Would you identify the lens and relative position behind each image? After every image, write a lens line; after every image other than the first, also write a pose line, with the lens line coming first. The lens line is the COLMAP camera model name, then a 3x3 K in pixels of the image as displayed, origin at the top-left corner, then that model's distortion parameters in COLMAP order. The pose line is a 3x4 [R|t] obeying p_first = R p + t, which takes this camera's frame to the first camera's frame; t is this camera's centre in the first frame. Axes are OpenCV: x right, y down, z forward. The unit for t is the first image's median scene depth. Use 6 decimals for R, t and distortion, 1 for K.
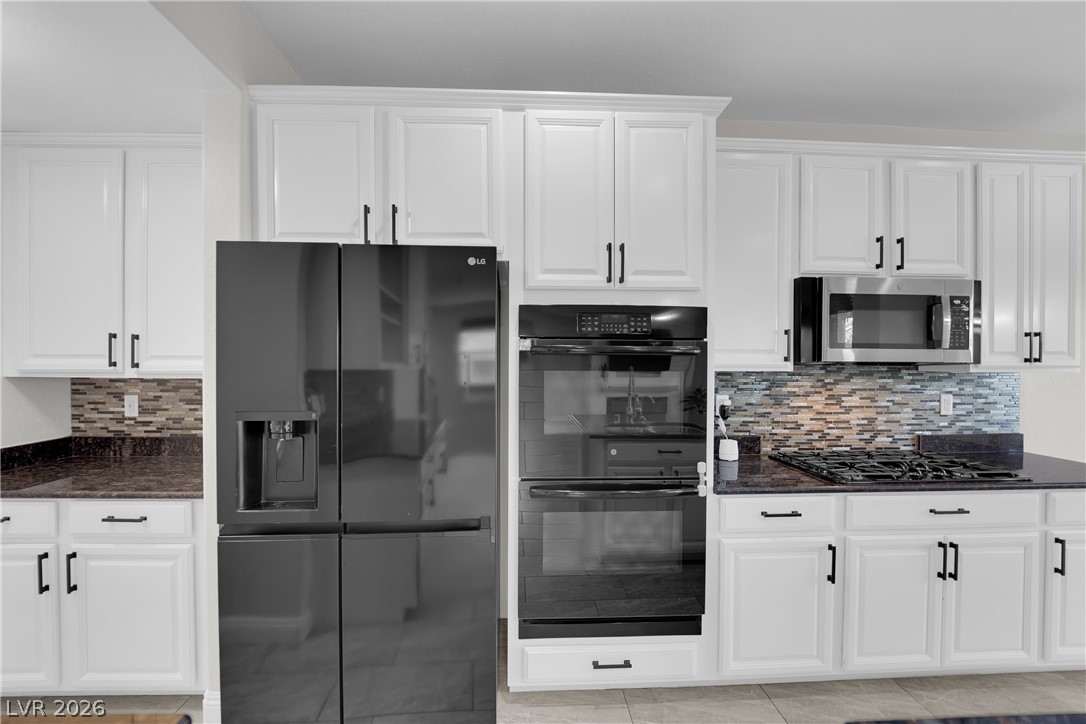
lens RADIAL K [[438.4, 0, 538.3], [0, 438.4, 363.7], [0, 0, 1]] dist [-0.009032, -0.004411]
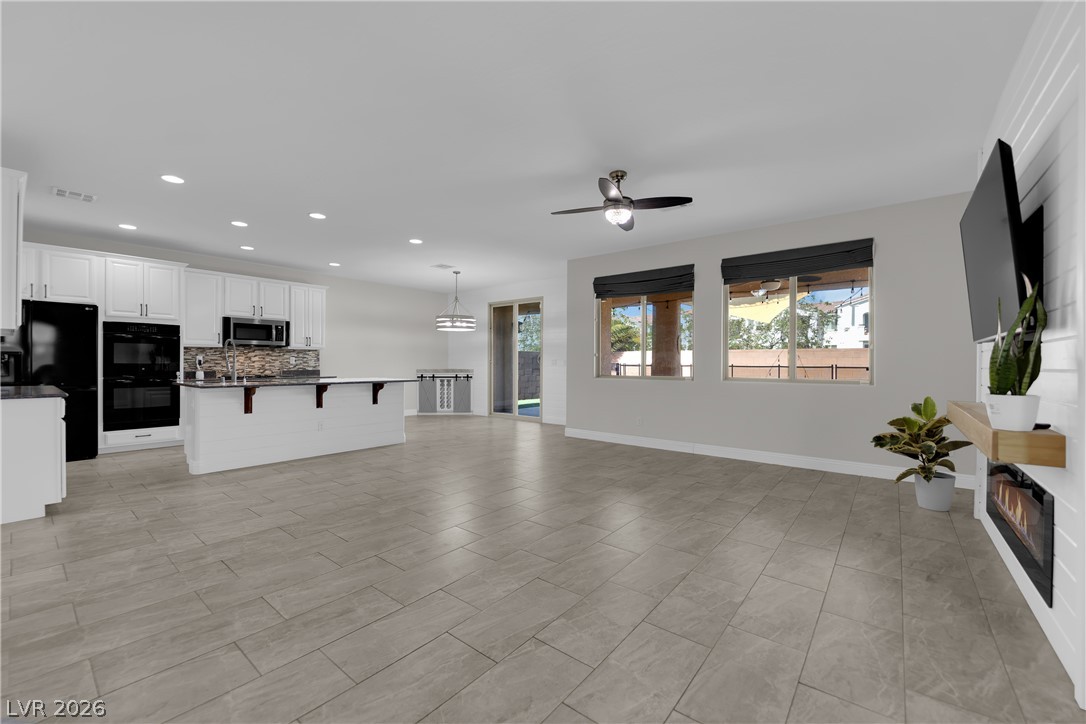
lens RADIAL K [[438.4, 0, 540.3], [0, 438.4, 363.0], [0, 0, 1]] dist [-0.009032, -0.004411]
pose [[0.659685, -0.002675, 0.751538, -0.212980], [0.007164, 0.999971, -0.002729, 0.136395], [-0.751508, 0.007185, 0.659685, -2.359916]]
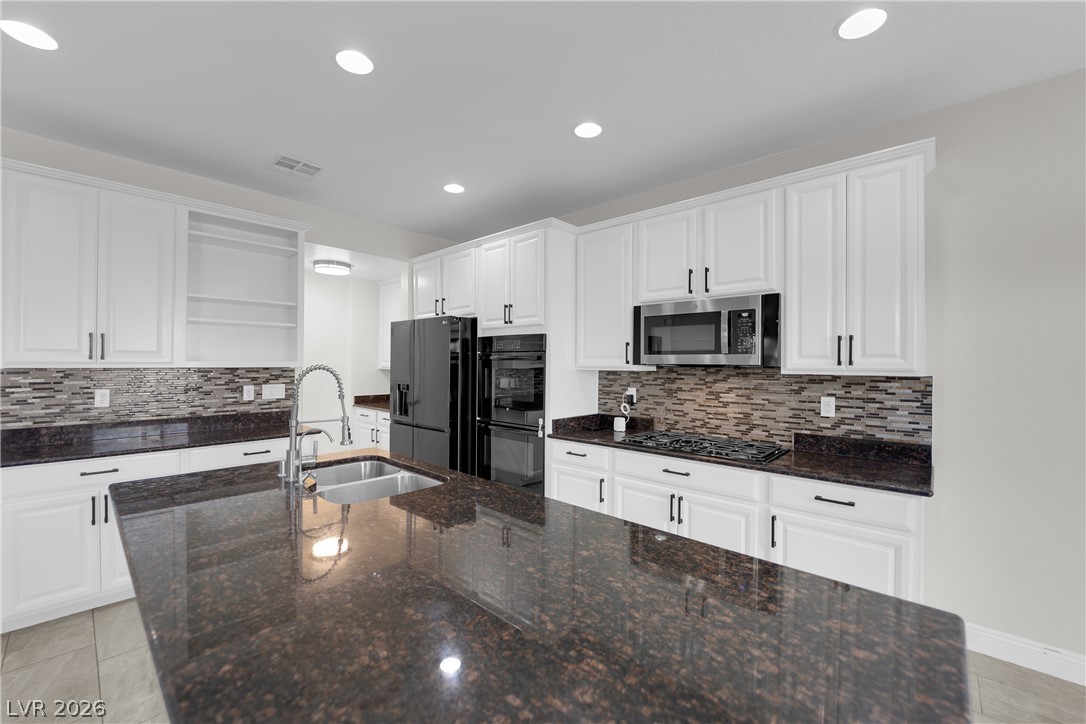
lens RADIAL K [[438.4, 0, 537.6], [0, 438.4, 363.0], [0, 0, 1]] dist [-0.009032, -0.004411]
pose [[0.707038, -0.000411, -0.707175, 1.208844], [-0.010338, 0.999887, -0.010917, 0.009606], [0.707100, 0.015029, 0.706954, -0.225625]]
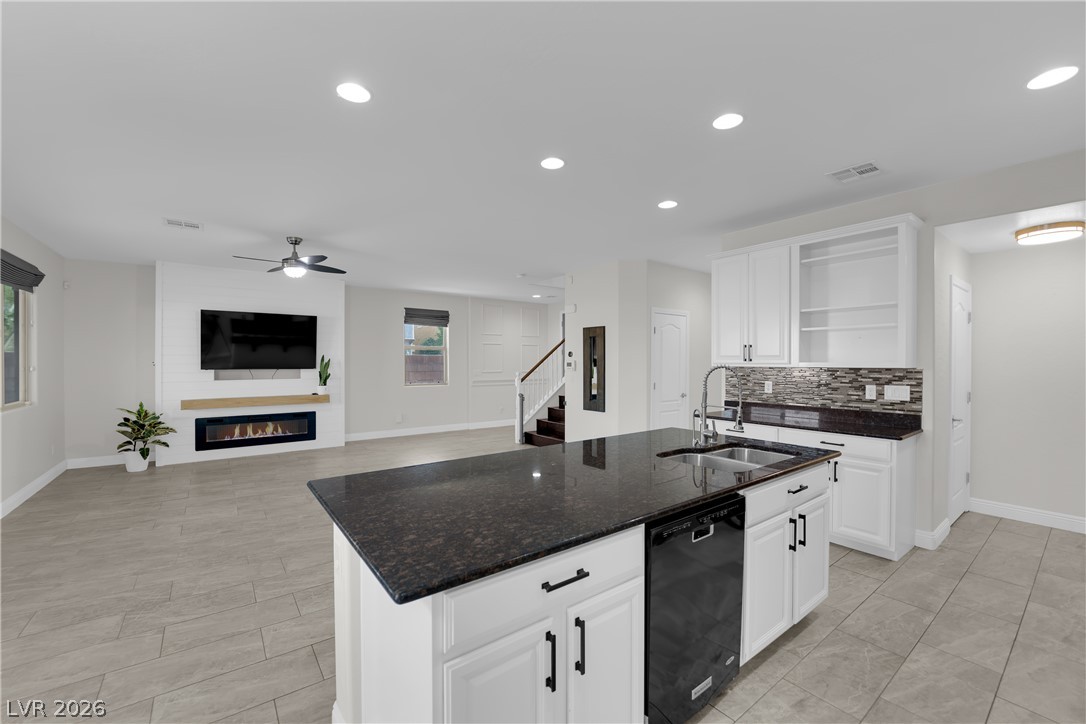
lens RADIAL K [[438.4, 0, 539.3], [0, 438.4, 363.8], [0, 0, 1]] dist [-0.009032, -0.004411]
pose [[-0.822098, -0.003681, -0.569334, 1.324413], [-0.012429, 0.999857, 0.011482, 0.001291], [0.569211, 0.016516, -0.822026, 0.676531]]
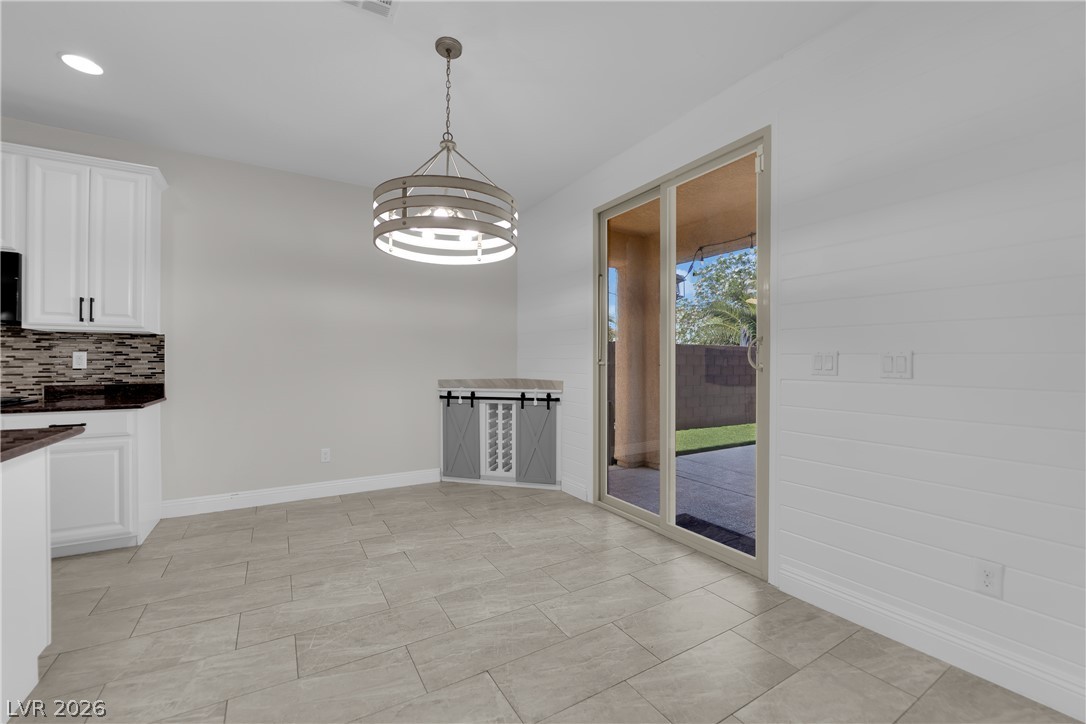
lens RADIAL K [[438.4, 0, 539.5], [0, 438.4, 363.4], [0, 0, 1]] dist [-0.009032, -0.004411]
pose [[0.877322, -0.003195, 0.479891, 1.515014], [0.007099, 0.999955, -0.006320, 0.122767], [-0.479849, 0.008952, 0.877305, -0.677345]]
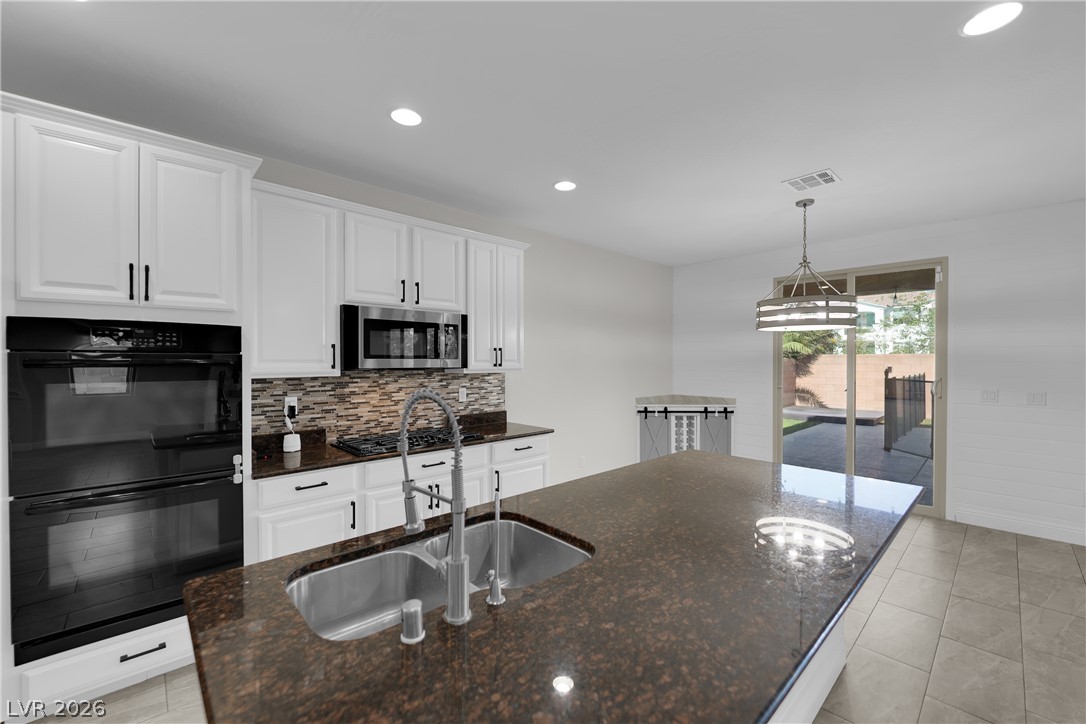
lens RADIAL K [[438.4, 0, 539.9], [0, 438.4, 363.0], [0, 0, 1]] dist [-0.009032, -0.004411]
pose [[0.760325, -0.008833, 0.649483, 0.166889], [0.010017, 0.999948, 0.001872, -0.015753], [-0.649466, 0.005083, 0.760374, -0.329652]]
